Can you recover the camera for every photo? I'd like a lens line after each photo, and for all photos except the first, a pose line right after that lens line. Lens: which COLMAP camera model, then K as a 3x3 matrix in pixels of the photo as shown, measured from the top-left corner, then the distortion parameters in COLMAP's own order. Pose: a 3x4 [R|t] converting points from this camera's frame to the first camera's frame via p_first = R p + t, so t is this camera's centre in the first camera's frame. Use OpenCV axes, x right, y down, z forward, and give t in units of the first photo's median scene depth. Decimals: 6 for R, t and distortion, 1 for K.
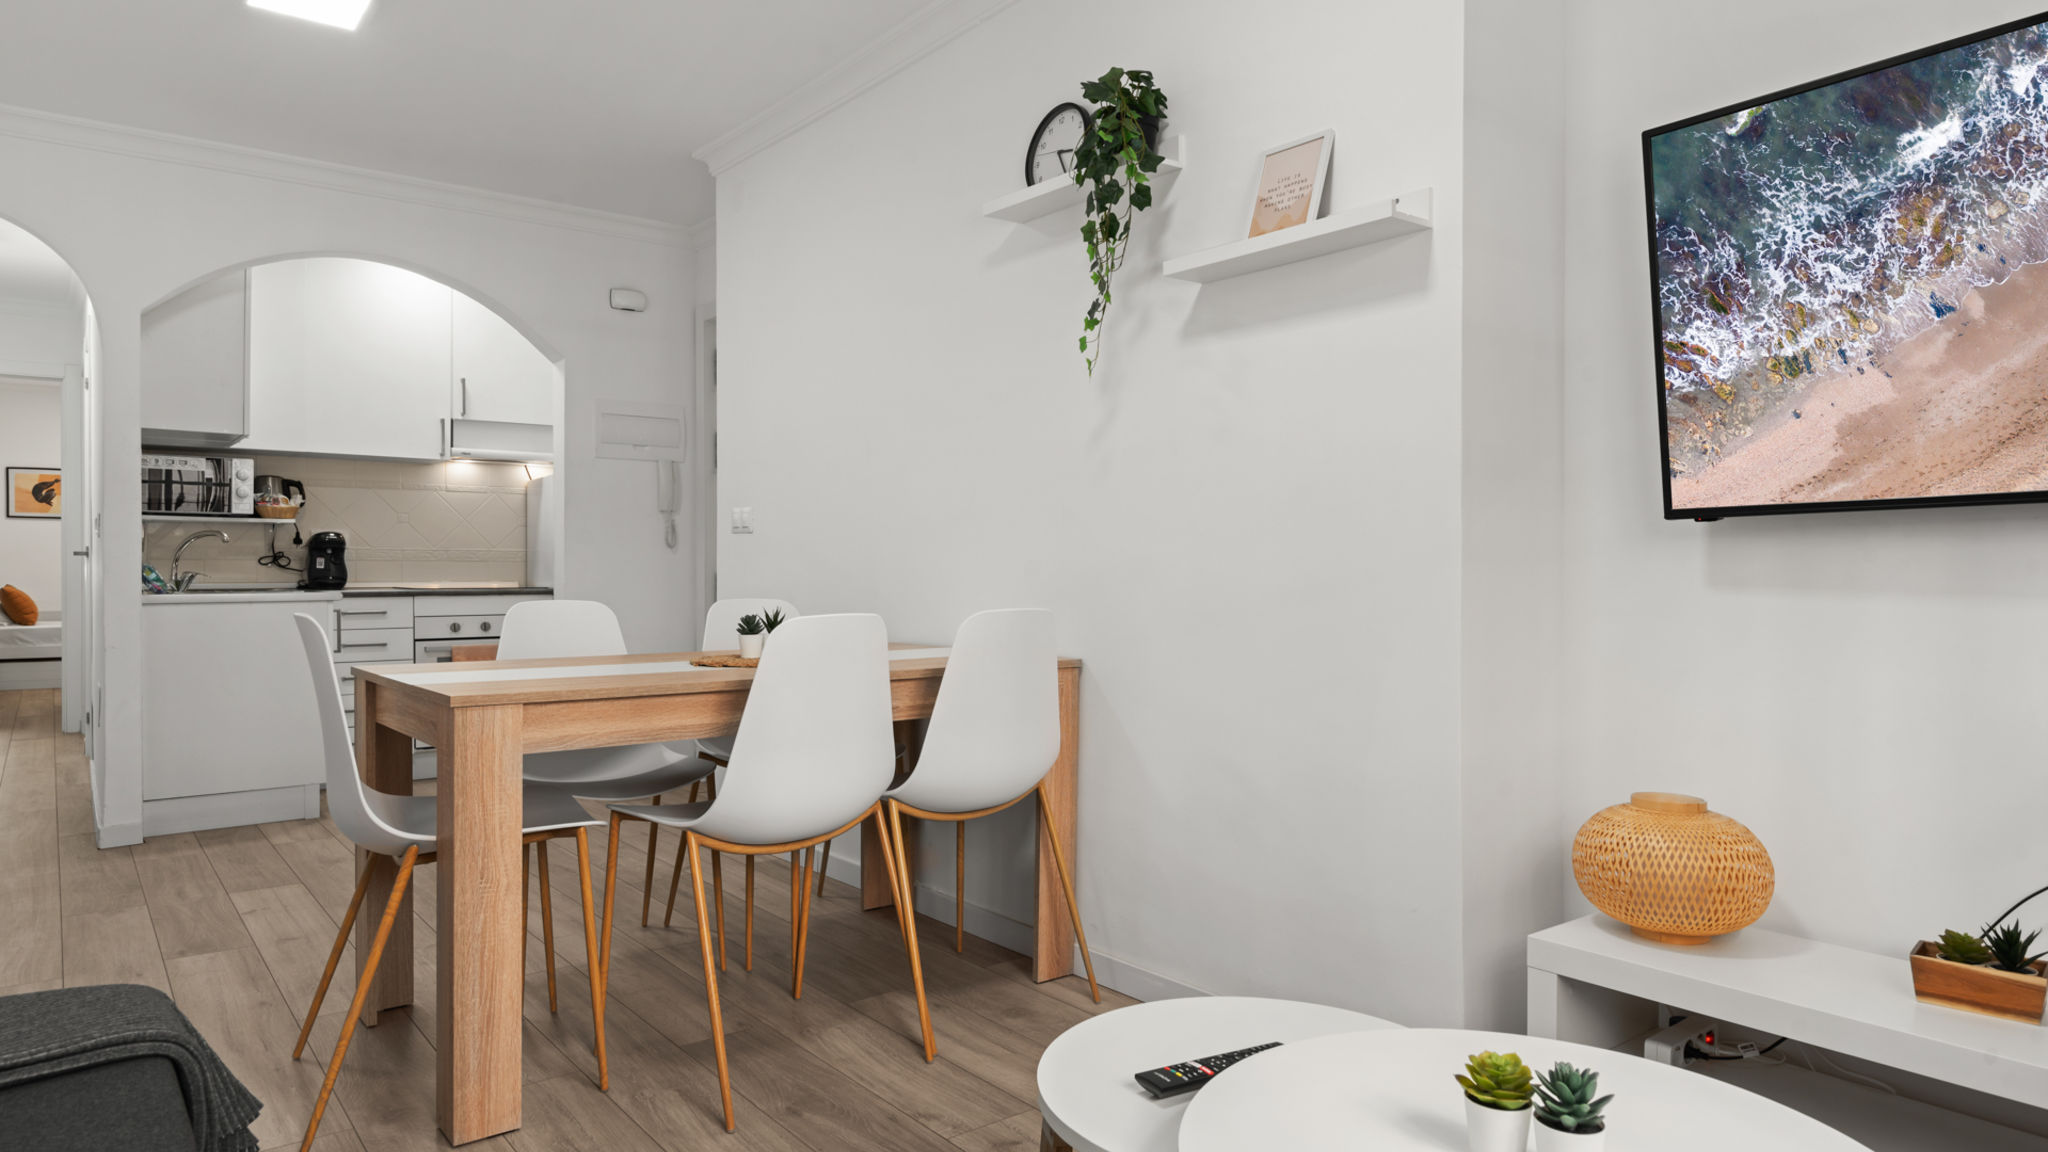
lens RADIAL K [[1217.1, 0, 1024.0], [0, 1217.1, 576.0], [0, 0, 1]] dist [-0.002081, -0.001544]
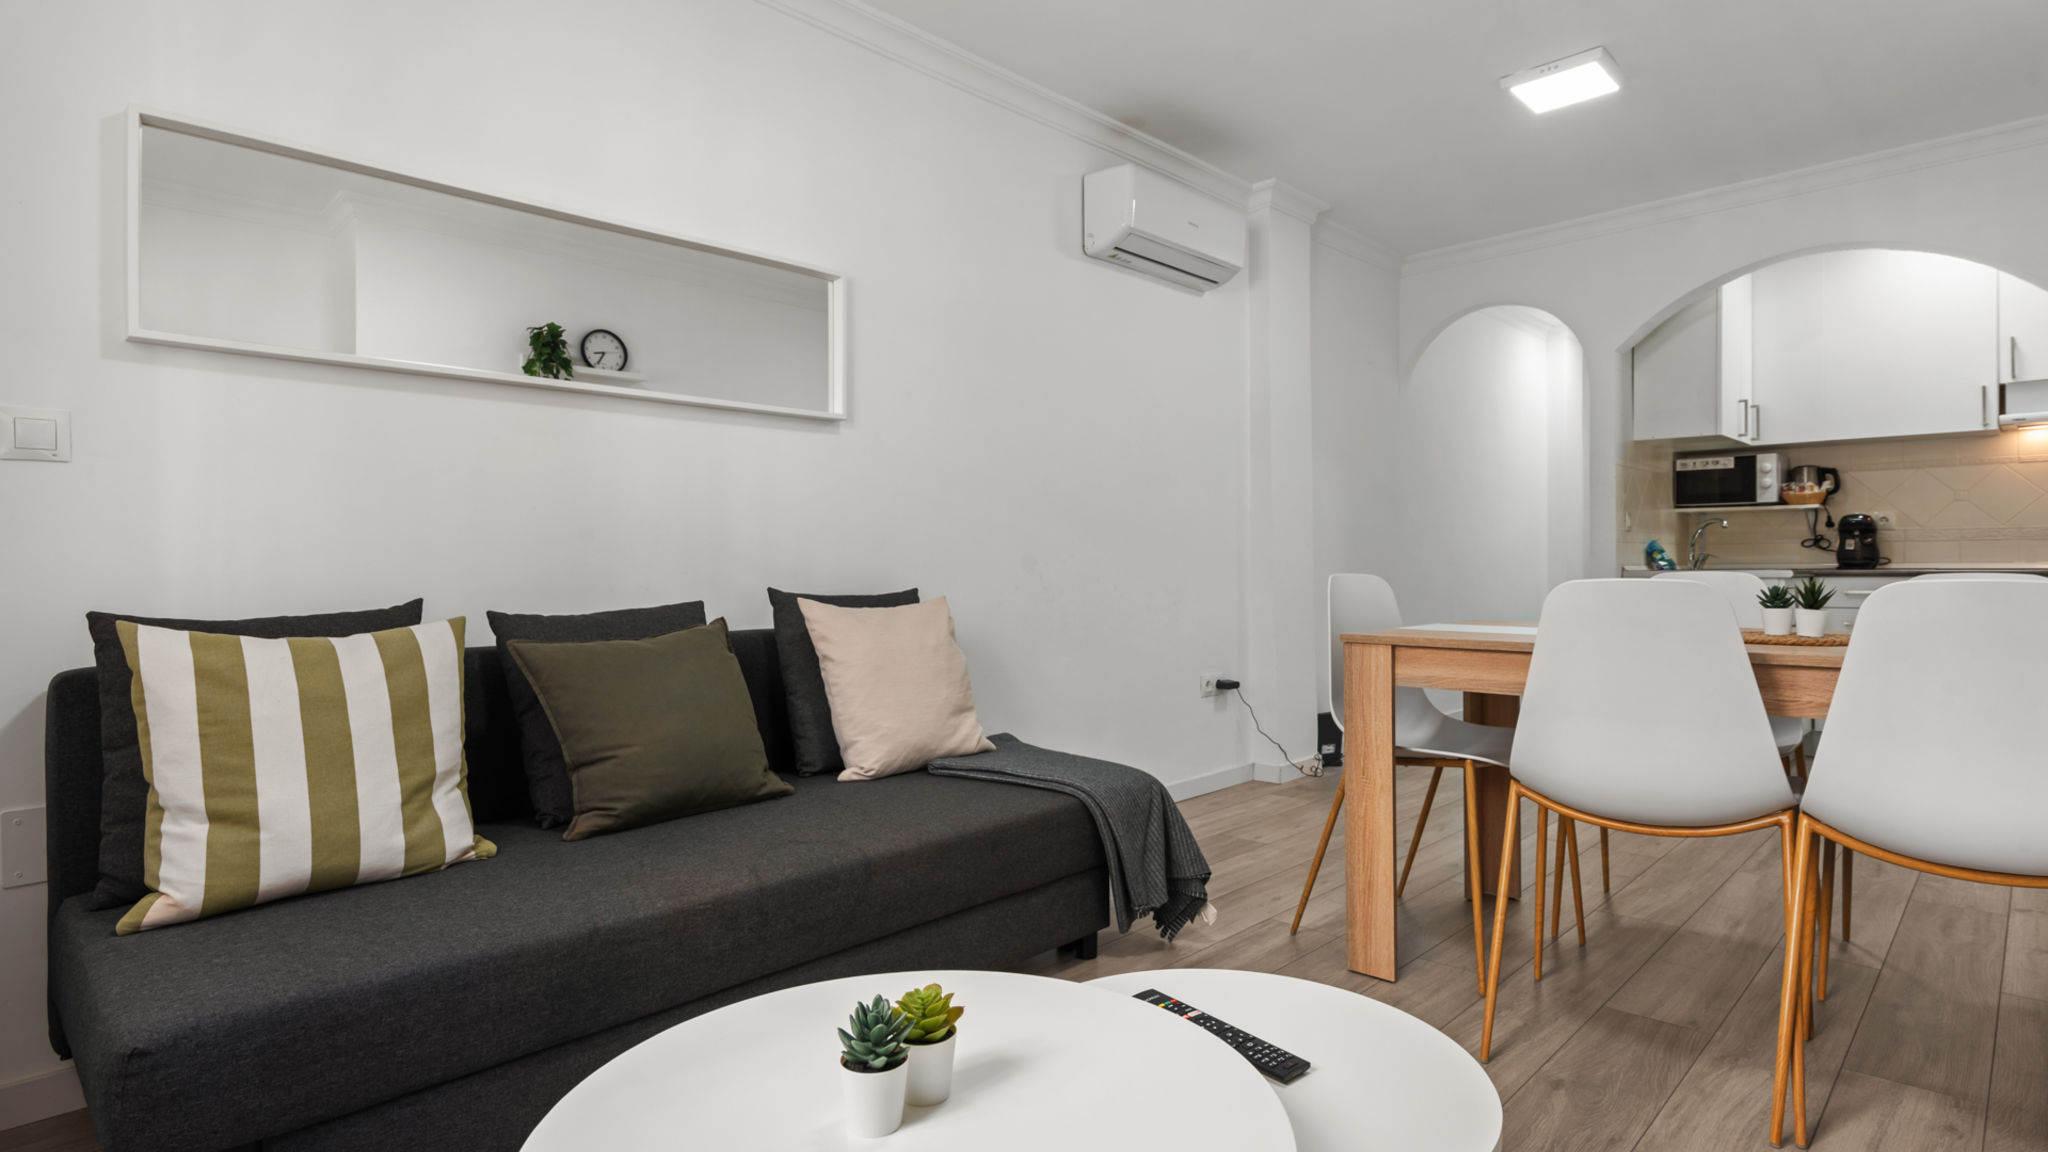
lens RADIAL K [[1055.3, 0, 1024.0], [0, 1055.3, 576.0], [0, 0, 1]] dist [0.003654, 0.000609]
pose [[0.124743, 0.008245, -0.992155, 0.245785], [-0.000202, 0.999966, 0.008284, 0.009452], [0.992189, -0.000833, 0.124741, 0.190642]]
